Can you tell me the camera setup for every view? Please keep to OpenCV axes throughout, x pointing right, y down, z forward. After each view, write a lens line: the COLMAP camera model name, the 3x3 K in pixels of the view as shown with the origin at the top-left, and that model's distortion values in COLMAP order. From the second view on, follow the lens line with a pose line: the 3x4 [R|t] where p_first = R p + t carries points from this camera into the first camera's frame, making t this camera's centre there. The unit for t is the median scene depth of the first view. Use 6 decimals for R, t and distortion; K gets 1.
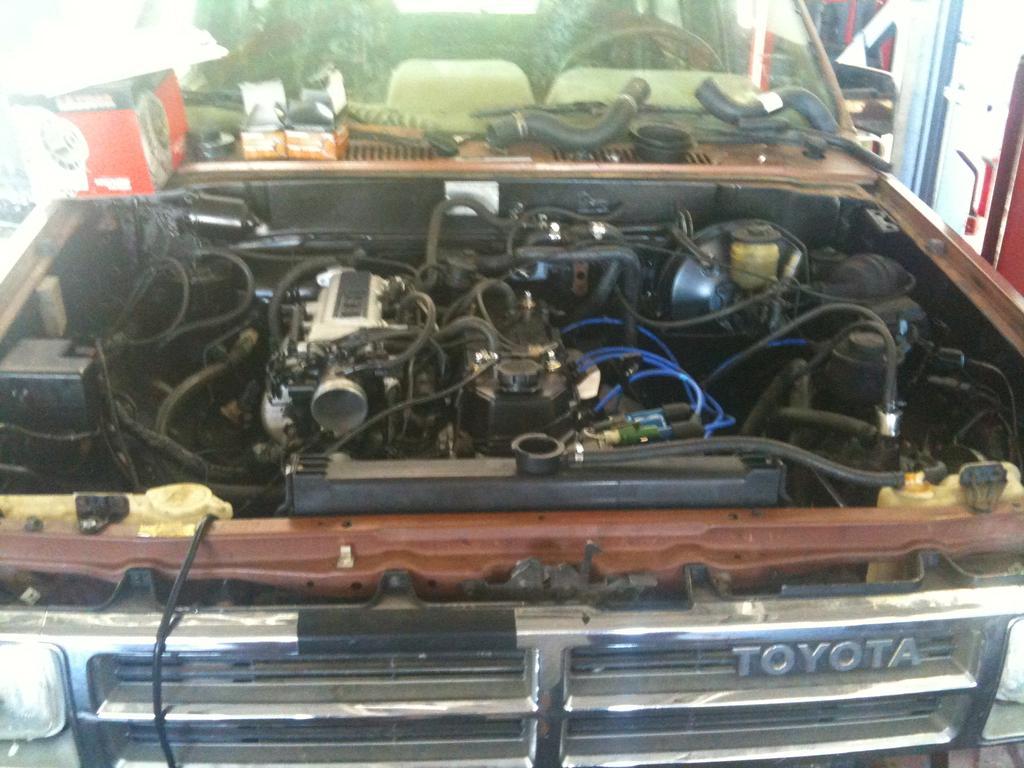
lens RADIAL K [[845.8, 0, 512.0], [0, 845.8, 384.0], [0, 0, 1]] dist [0.035216, -0.126373]
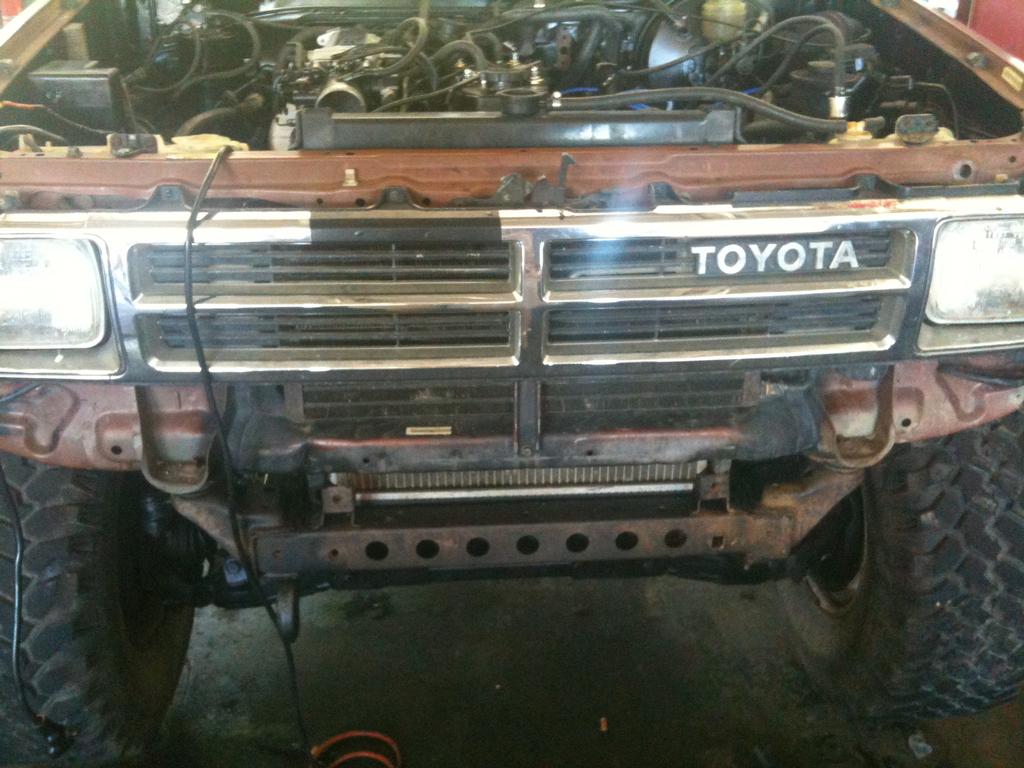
lens RADIAL K [[827.3, 0, 512.0], [0, 827.3, 384.0], [0, 0, 1]] dist [0.002480, -0.067052]
pose [[0.999833, -0.018258, -0.000559, 0.015657], [0.018258, 0.997889, 0.062326, 0.412086], [-0.000581, -0.062326, 0.998056, -0.119459]]
